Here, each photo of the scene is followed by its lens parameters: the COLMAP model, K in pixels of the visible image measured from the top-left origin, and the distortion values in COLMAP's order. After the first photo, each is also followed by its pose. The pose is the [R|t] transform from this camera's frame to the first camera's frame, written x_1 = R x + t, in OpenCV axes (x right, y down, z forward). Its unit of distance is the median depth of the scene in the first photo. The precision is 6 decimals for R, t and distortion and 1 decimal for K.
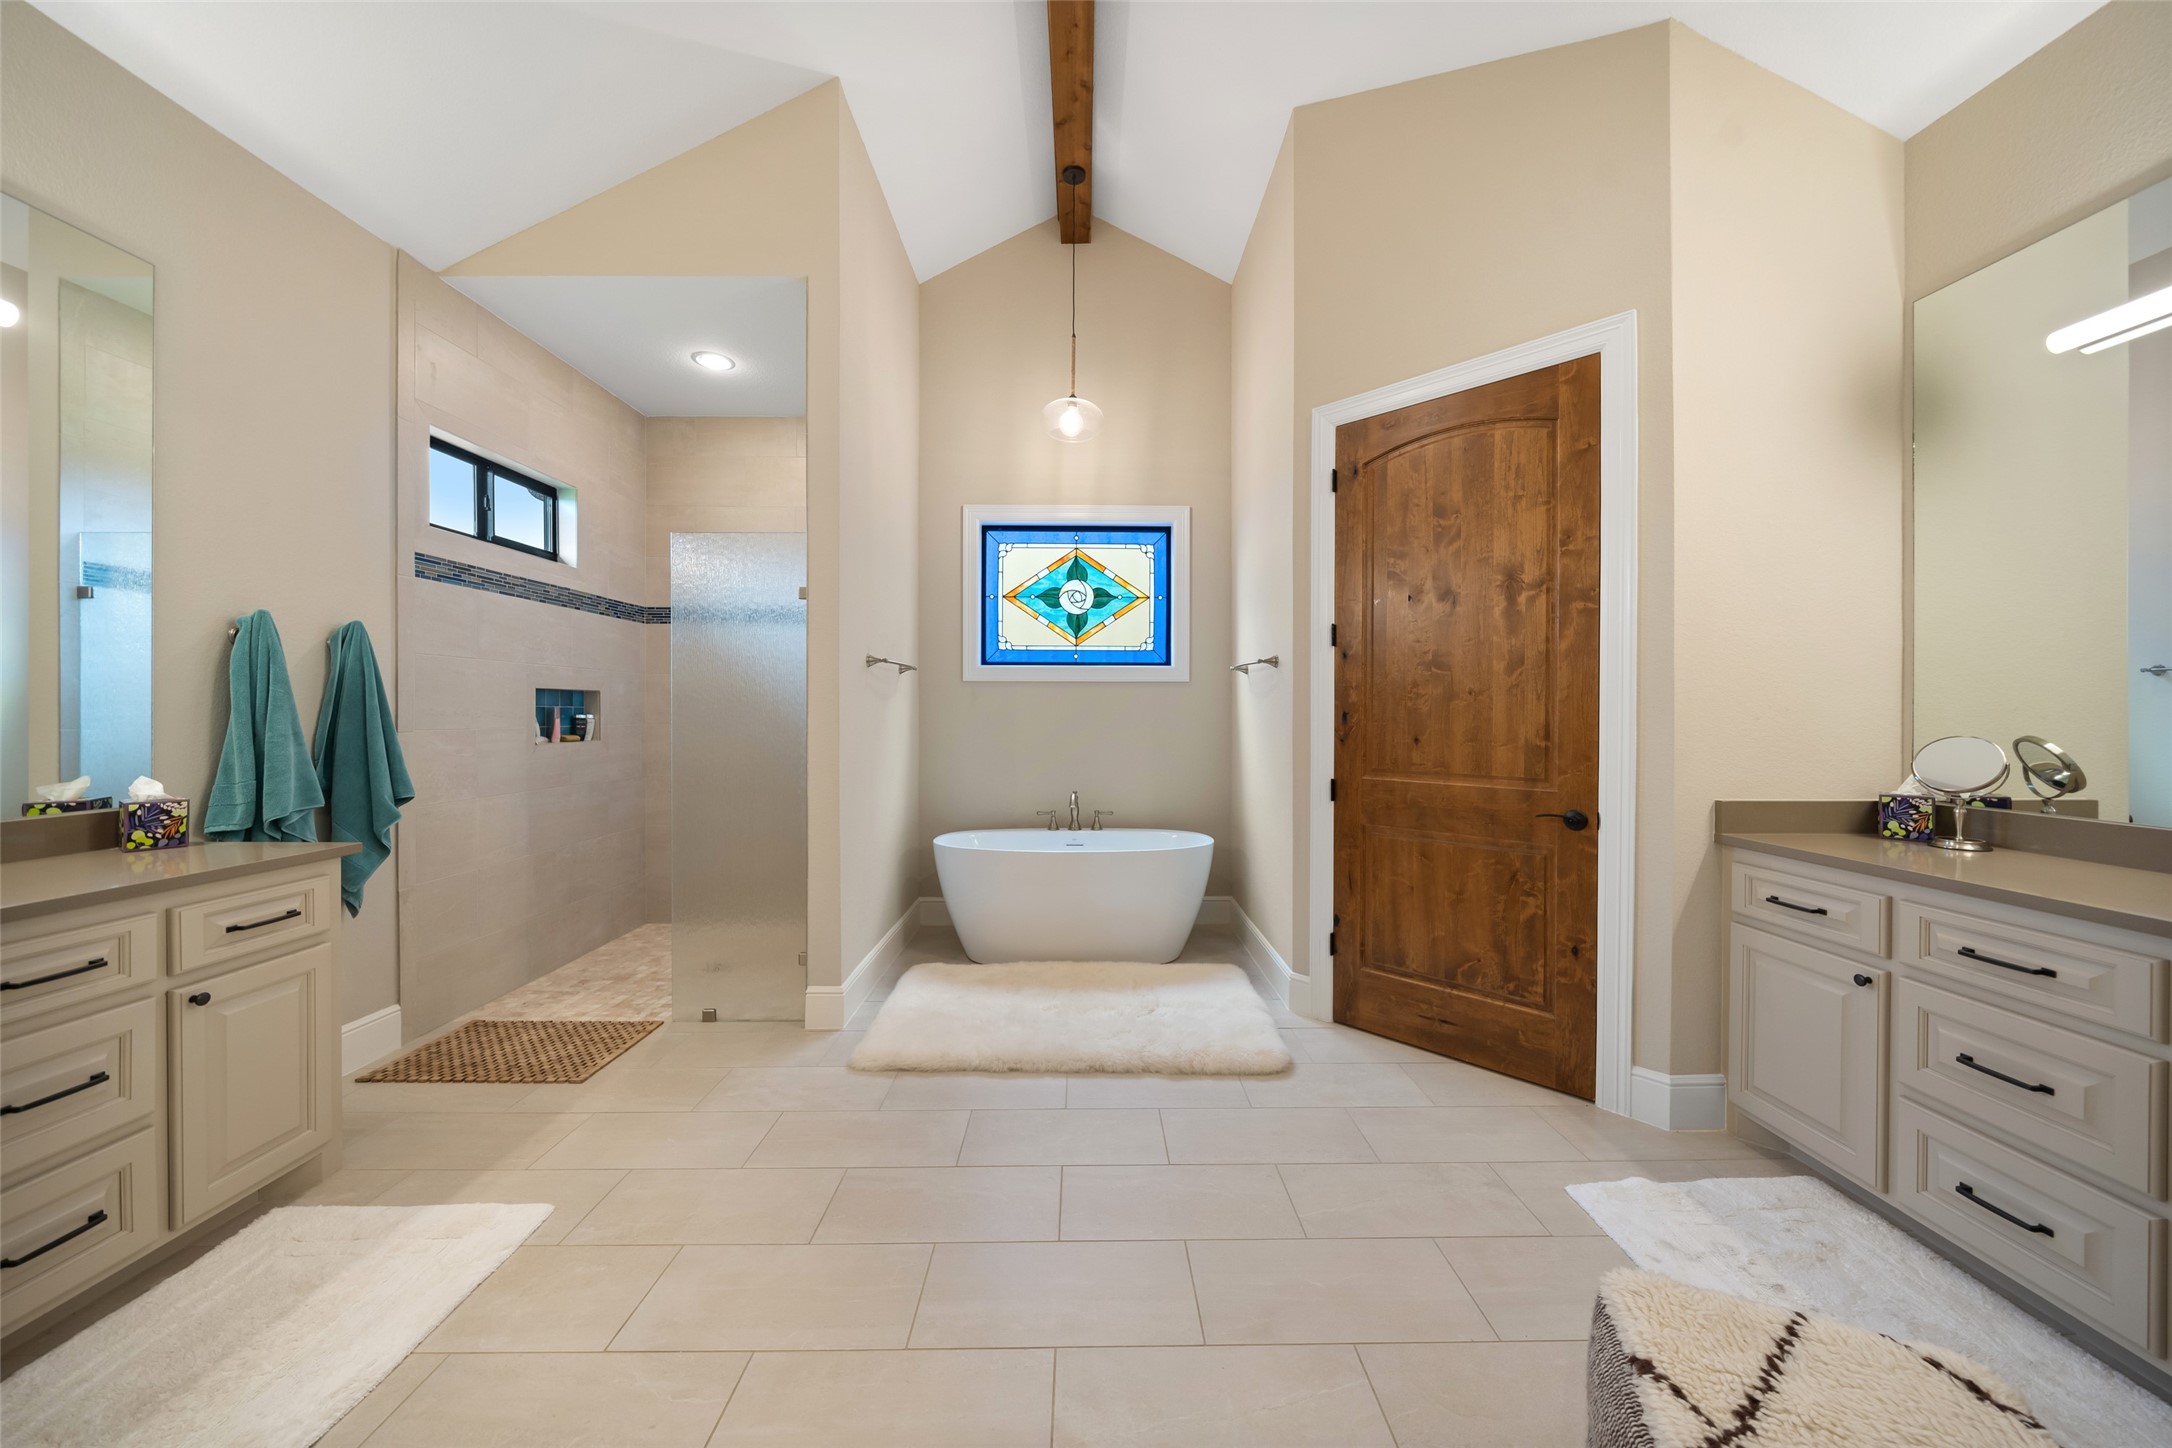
lens RADIAL K [[748.1, 0, 1086.9], [0, 748.1, 715.6], [0, 0, 1]] dist [-0.006166, -0.000187]
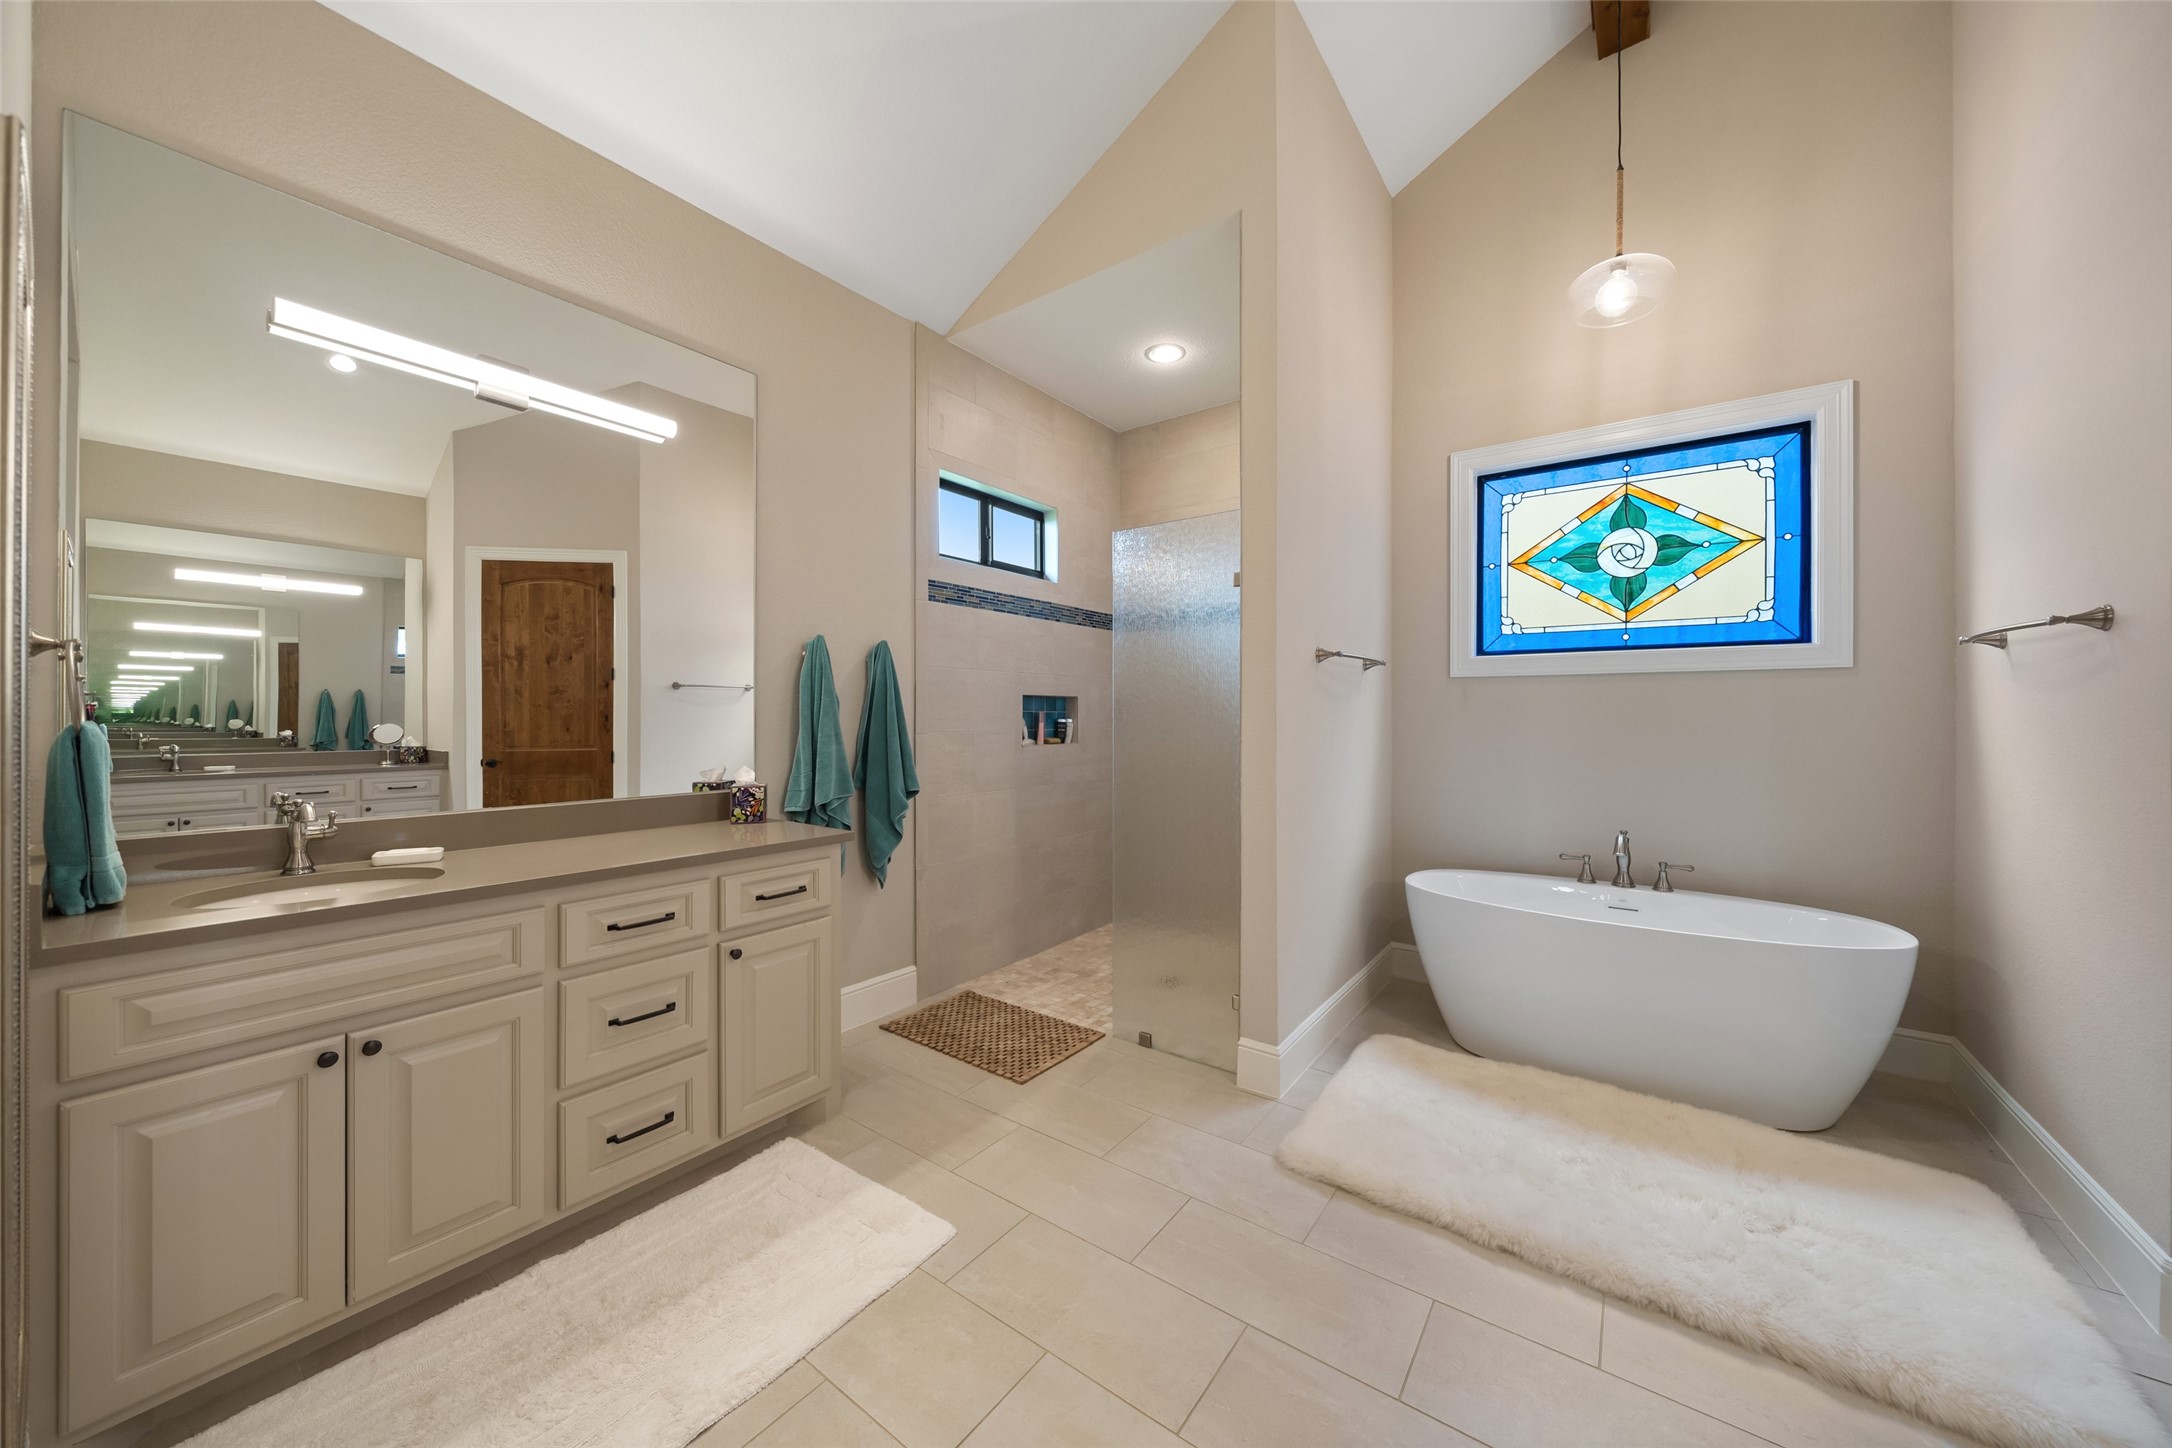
lens RADIAL K [[748.1, 0, 1090.5], [0, 748.1, 718.1], [0, 0, 1]] dist [-0.006166, -0.000187]
pose [[0.802999, 0.001325, -0.595978, -0.001382], [-0.002948, 0.999994, -0.001749, -0.001220], [0.595973, 0.003161, 0.802999, 0.196724]]
